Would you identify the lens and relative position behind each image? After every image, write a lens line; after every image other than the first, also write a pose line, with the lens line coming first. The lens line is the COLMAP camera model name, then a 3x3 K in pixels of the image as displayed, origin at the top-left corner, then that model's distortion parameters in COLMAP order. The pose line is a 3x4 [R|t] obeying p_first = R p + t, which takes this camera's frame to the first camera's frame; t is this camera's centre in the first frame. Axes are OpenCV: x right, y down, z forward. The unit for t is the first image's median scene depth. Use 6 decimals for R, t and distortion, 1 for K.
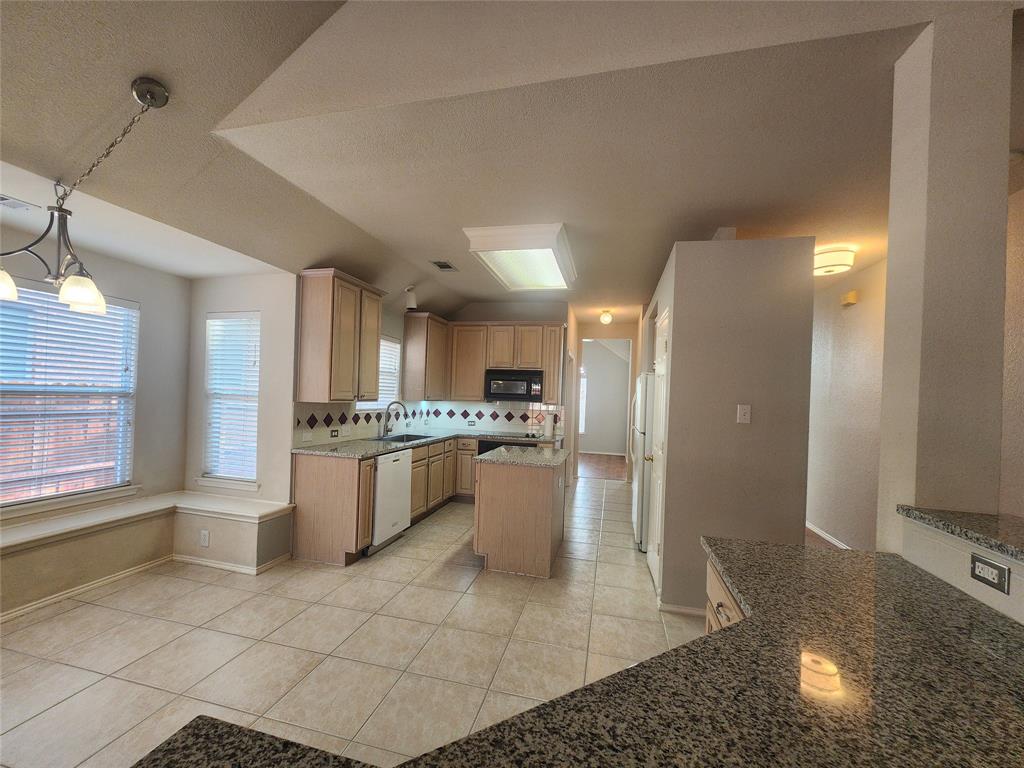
lens RADIAL K [[421.4, 0, 506.3], [0, 421.4, 392.3], [0, 0, 1]] dist [0.002661, 0.000683]
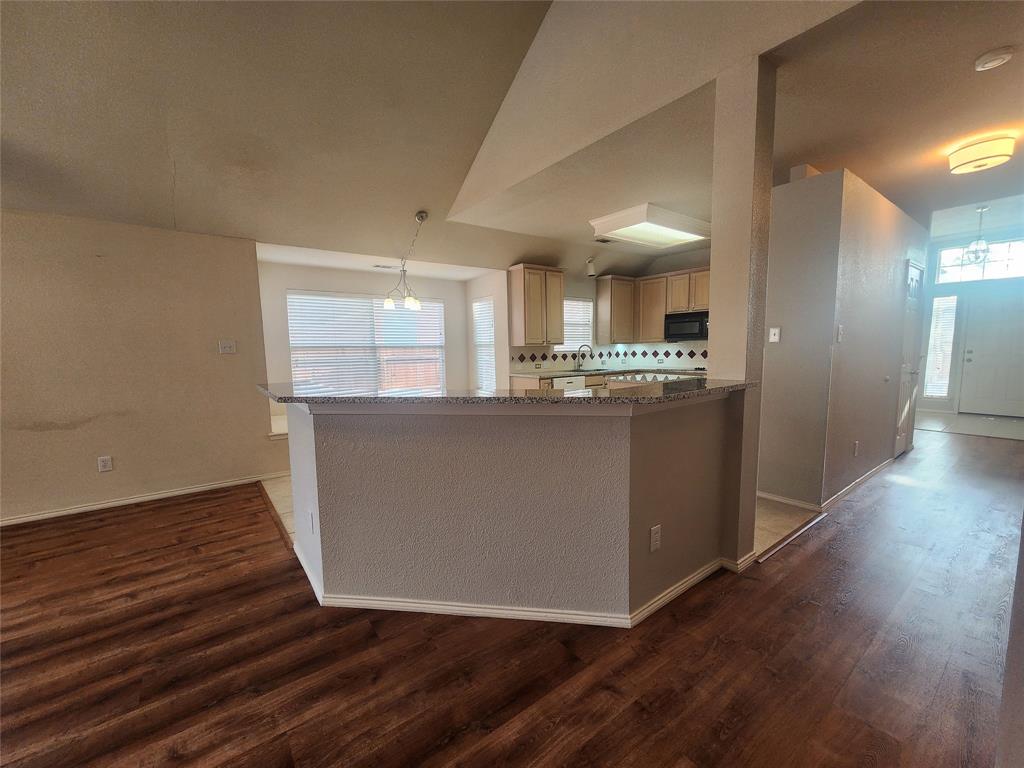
lens RADIAL K [[421.4, 0, 506.3], [0, 421.4, 392.3], [0, 0, 1]] dist [0.002661, 0.000683]
pose [[0.776498, 0.018140, -0.629858, 0.484649], [0.051002, 0.994497, 0.091518, 0.043107], [0.628052, -0.103187, 0.771300, -0.297553]]
